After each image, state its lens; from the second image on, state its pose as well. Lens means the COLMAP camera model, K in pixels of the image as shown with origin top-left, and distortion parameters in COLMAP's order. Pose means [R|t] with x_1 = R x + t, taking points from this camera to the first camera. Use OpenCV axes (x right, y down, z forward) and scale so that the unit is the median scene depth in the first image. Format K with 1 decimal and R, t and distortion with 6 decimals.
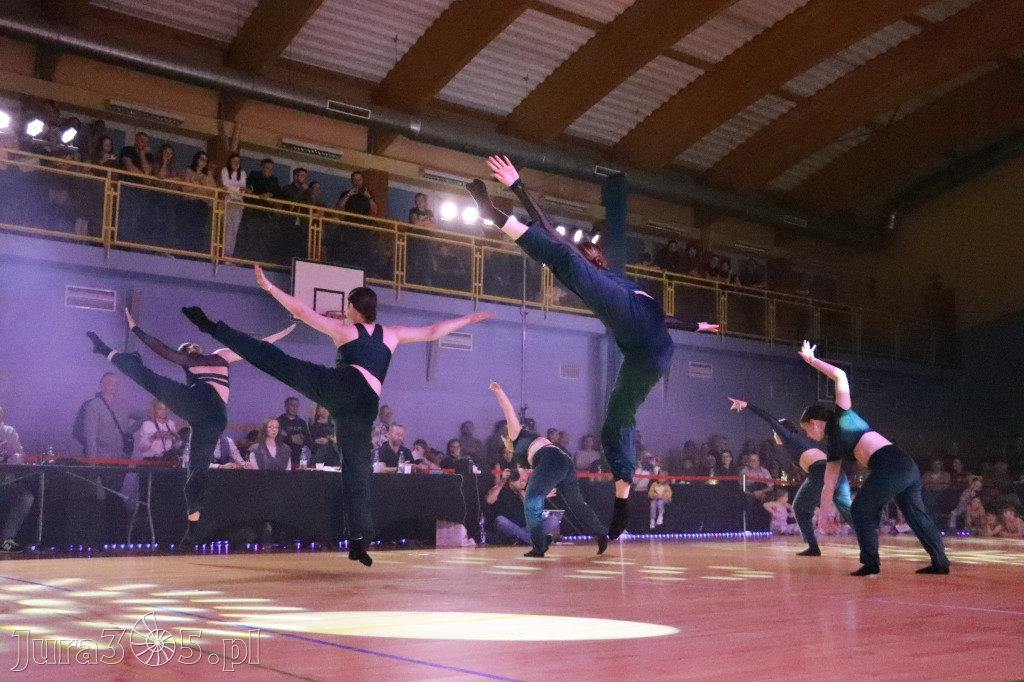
lens RADIAL K [[1250.3, 0, 415.1], [0, 1250.3, 325.0], [0, 0, 1]] dist [0.010388, 0.000000]
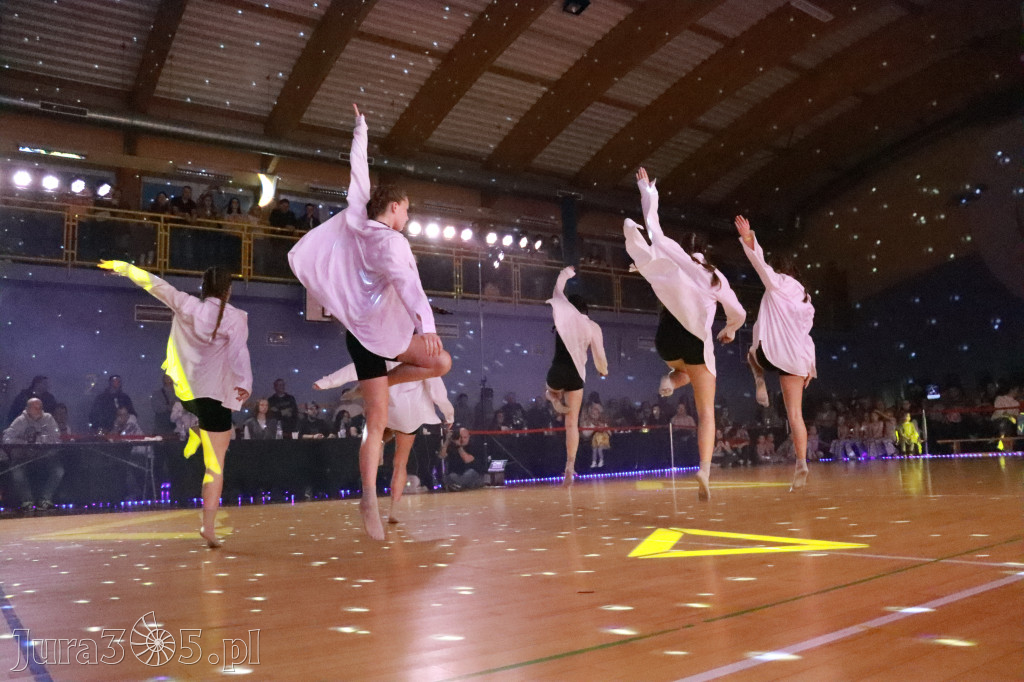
lens RADIAL K [[860.9, 0, 504.9], [0, 860.9, 337.8], [0, 0, 1]] dist [-0.162252, 0.131699]
pose [[0.996837, -0.057183, -0.055197, 0.148158], [0.057562, 0.998328, 0.005303, 0.019262], [0.054801, -0.008463, 0.998461, 0.129999]]
